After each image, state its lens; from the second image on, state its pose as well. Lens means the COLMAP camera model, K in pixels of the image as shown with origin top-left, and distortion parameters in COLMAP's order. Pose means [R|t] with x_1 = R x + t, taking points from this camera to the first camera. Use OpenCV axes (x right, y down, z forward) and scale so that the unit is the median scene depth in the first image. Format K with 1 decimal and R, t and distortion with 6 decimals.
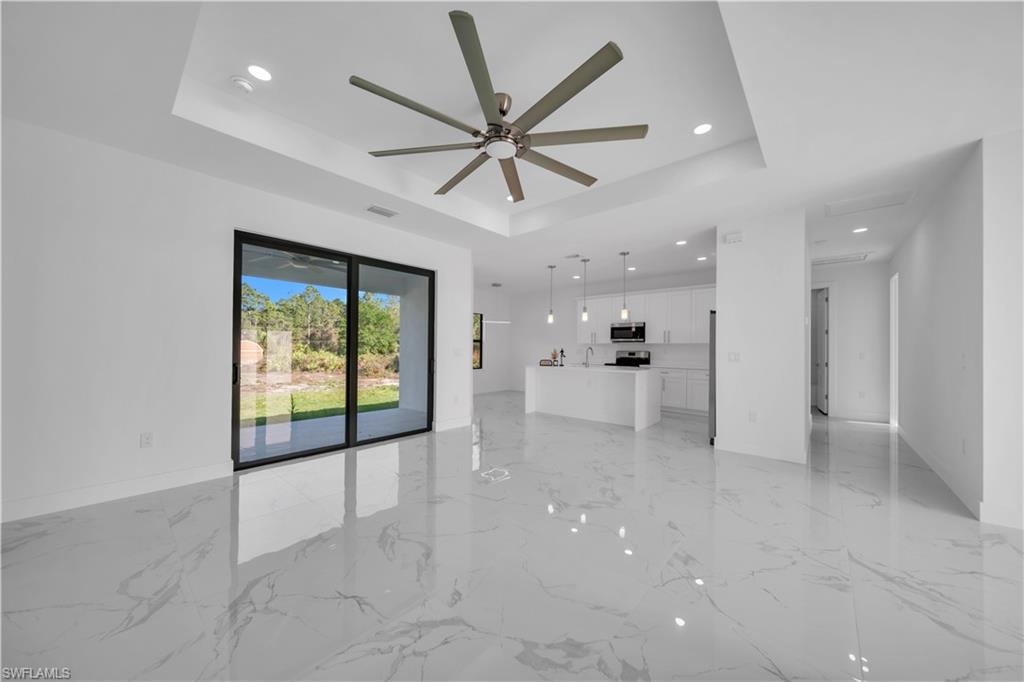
lens RADIAL K [[352.1, 0, 510.3], [0, 352.1, 346.5], [0, 0, 1]] dist [0.000264, -0.000287]
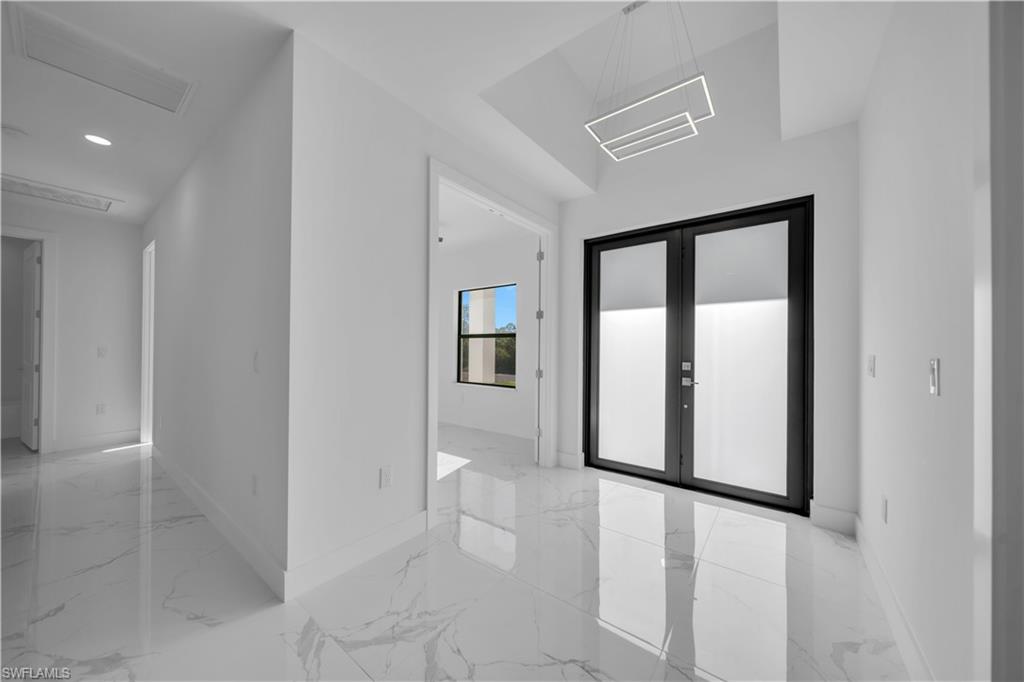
lens RADIAL K [[352.1, 0, 510.3], [0, 352.1, 346.5], [0, 0, 1]] dist [0.000264, -0.000287]
pose [[-0.069869, -0.002583, 0.997553, 0.242325], [-0.013712, 0.999905, 0.001629, 0.002276], [-0.997462, -0.013564, -0.069898, 0.237263]]
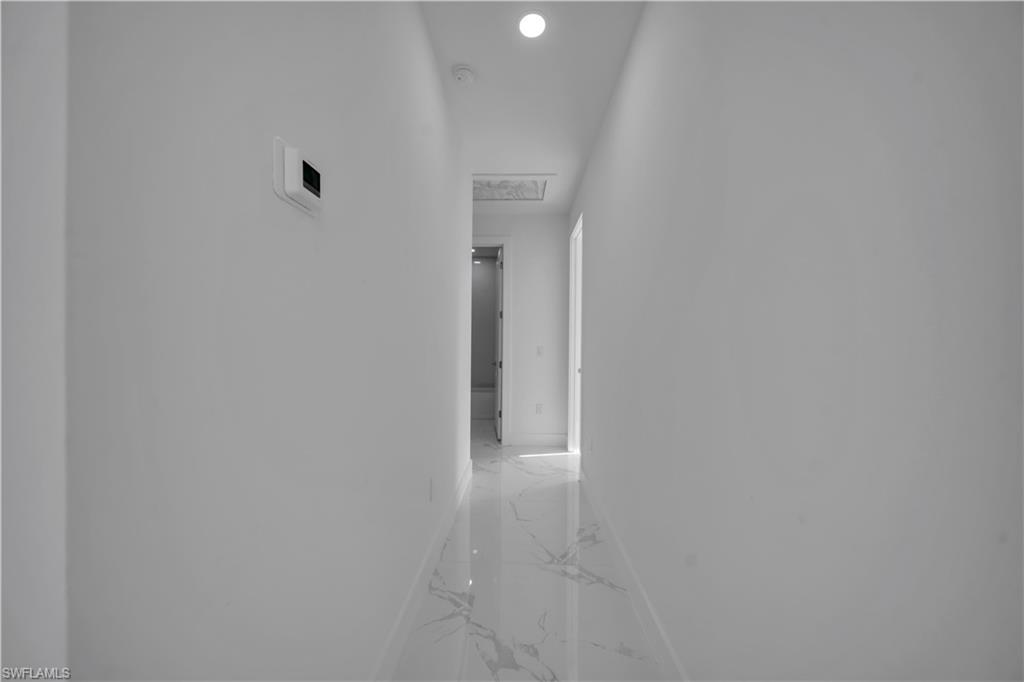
lens RADIAL K [[352.1, 0, 510.3], [0, 352.1, 346.5], [0, 0, 1]] dist [0.000264, -0.000287]
pose [[0.770503, -0.006894, 0.637398, 0.496198], [-0.006892, 0.999793, 0.019146, 0.004870], [-0.637399, -0.019145, 0.770296, 0.486557]]
